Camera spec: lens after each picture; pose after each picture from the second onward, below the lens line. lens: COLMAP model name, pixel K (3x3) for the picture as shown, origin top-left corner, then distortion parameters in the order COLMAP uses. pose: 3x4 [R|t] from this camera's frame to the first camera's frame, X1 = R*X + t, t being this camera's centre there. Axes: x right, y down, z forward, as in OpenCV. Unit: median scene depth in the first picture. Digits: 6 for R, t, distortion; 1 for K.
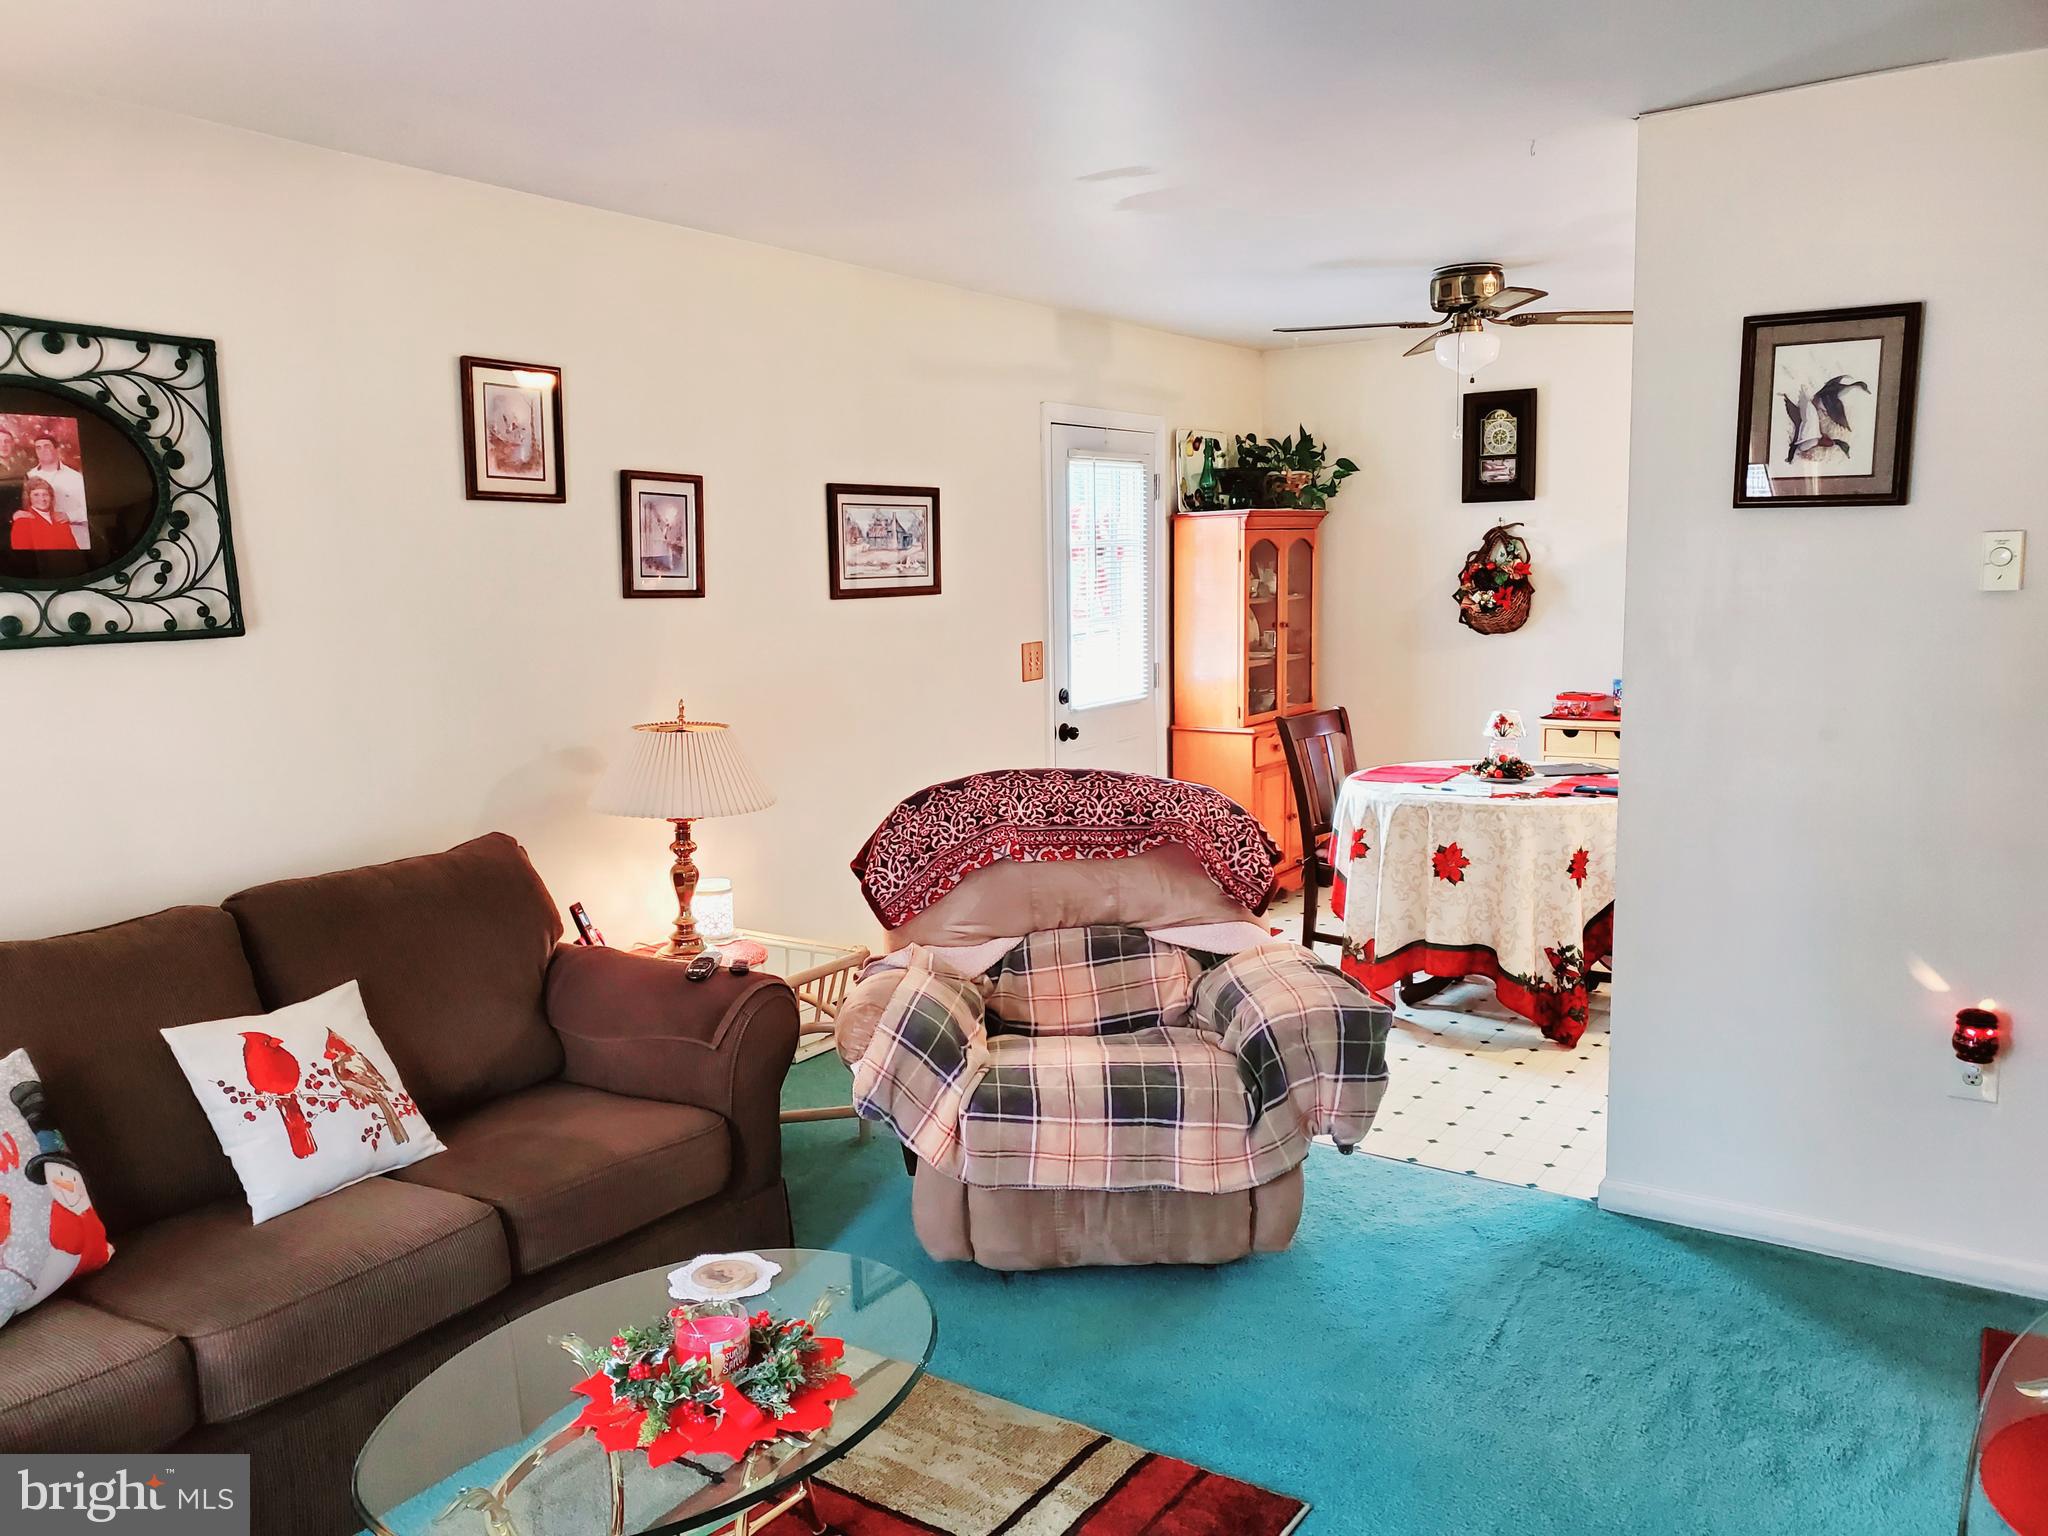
lens RADIAL K [[1581.3, 0, 1018.2], [0, 1581.3, 751.1], [0, 0, 1]] dist [0.010477, -0.005037]
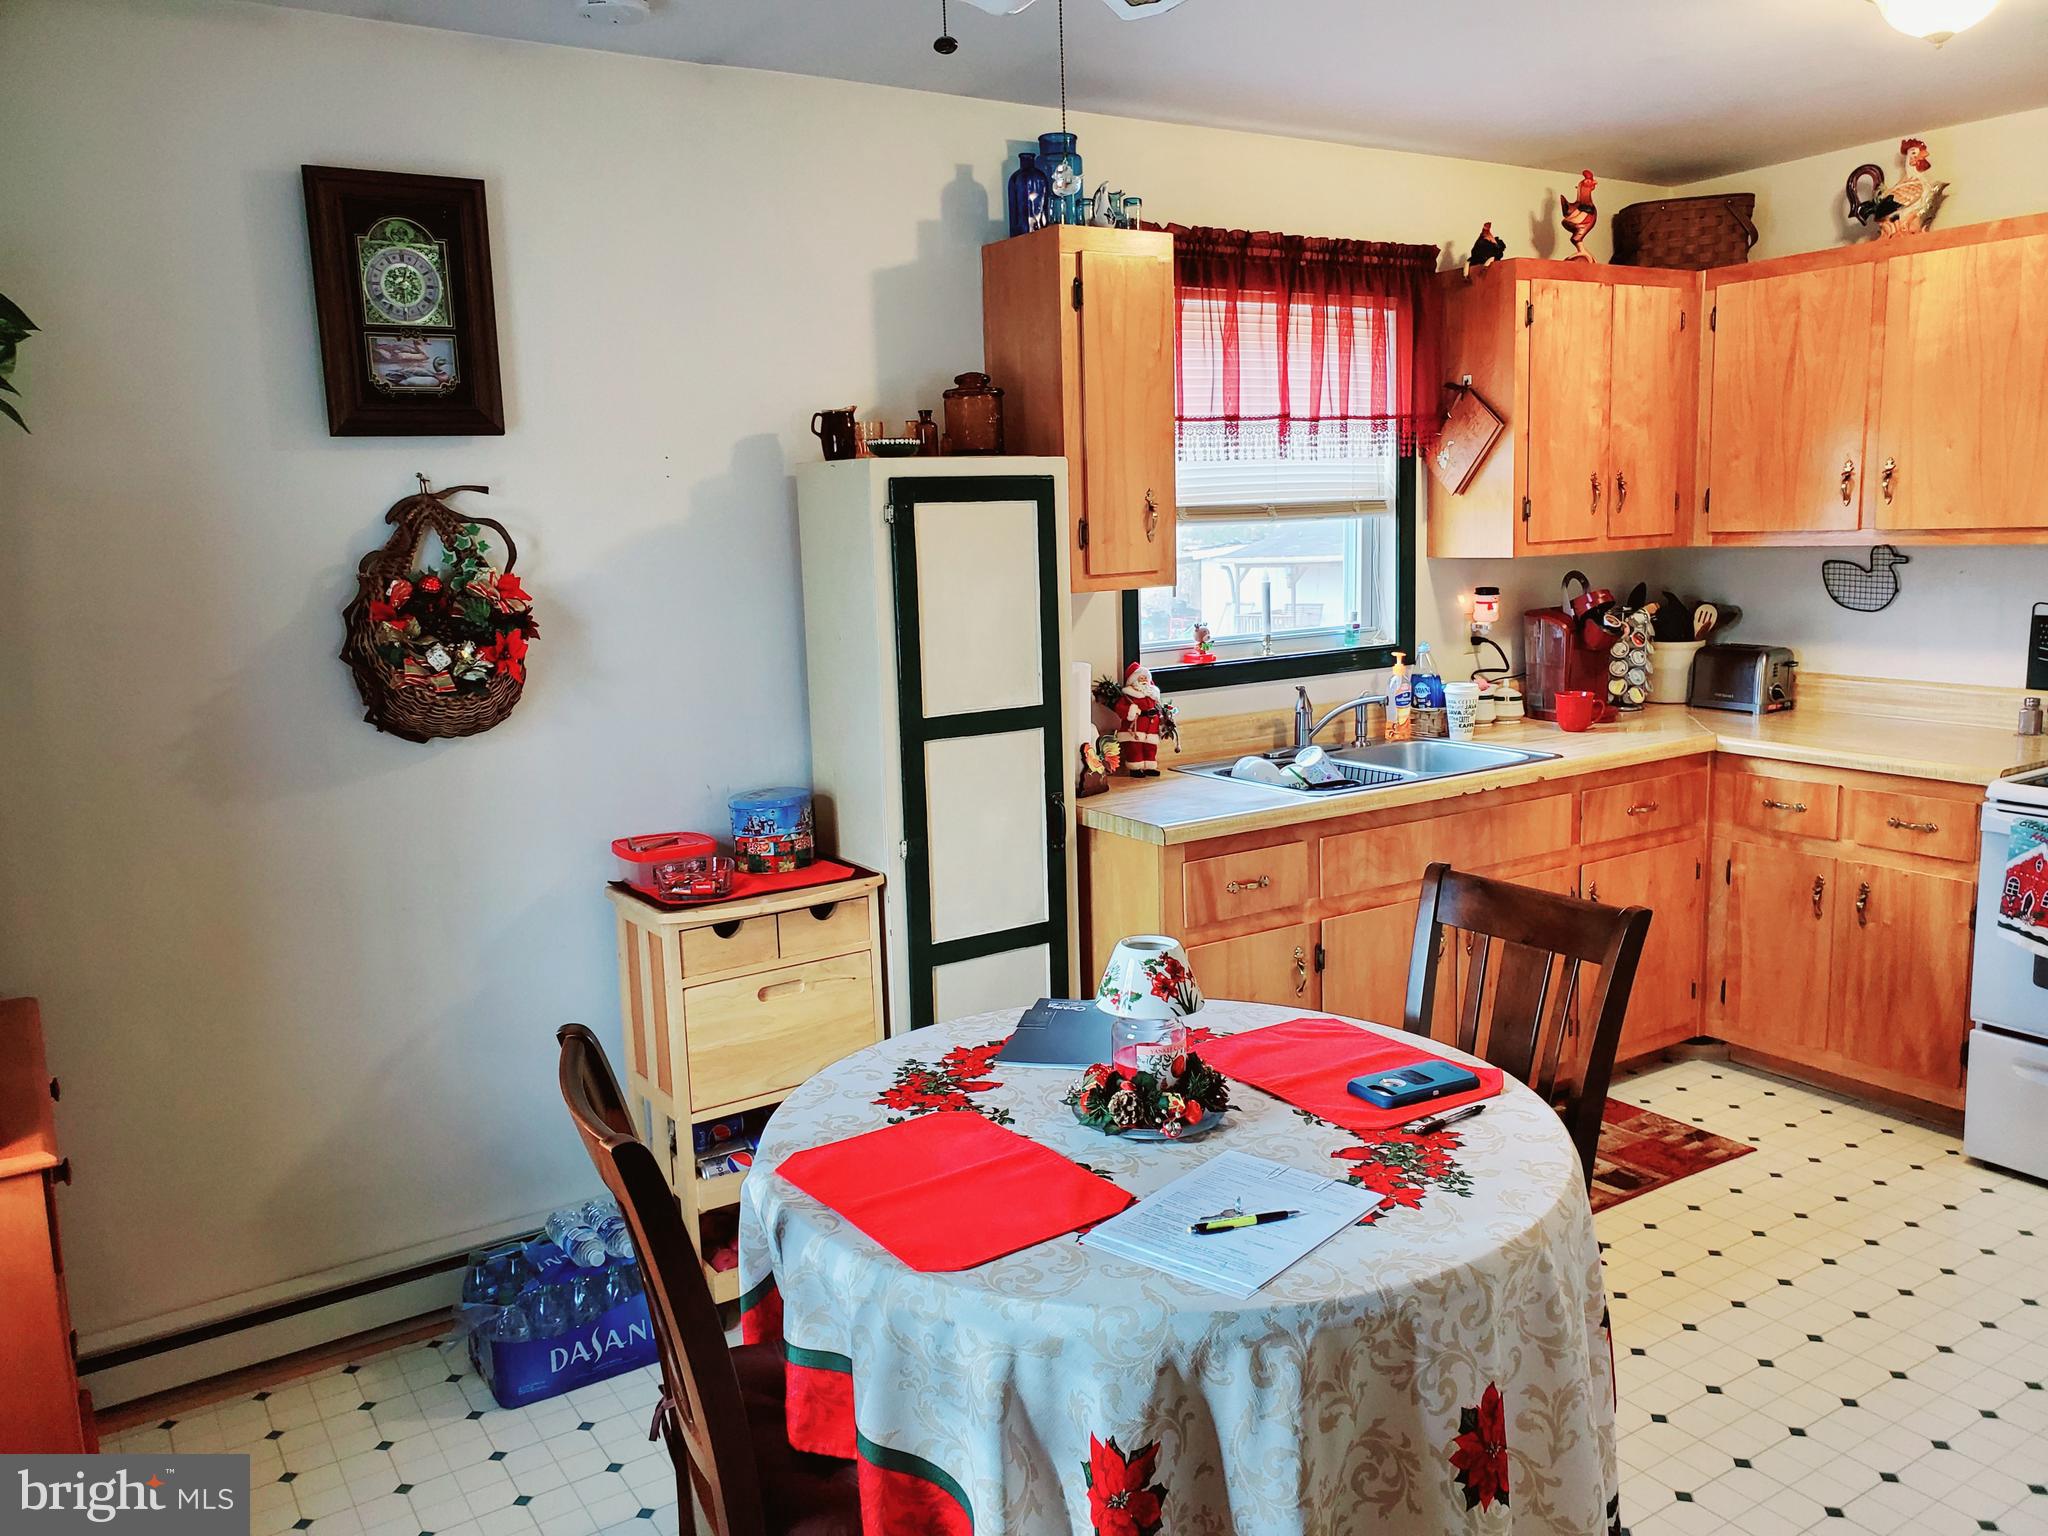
lens RADIAL K [[1589.7, 0, 1026.3], [0, 1589.7, 766.7], [0, 0, 1]] dist [-0.007302, 0.038367]
pose [[0.384224, -0.134149, 0.913442, -0.073181], [0.136201, 0.986798, 0.087631, -0.148007], [-0.913138, 0.090742, 0.397423, 1.209456]]
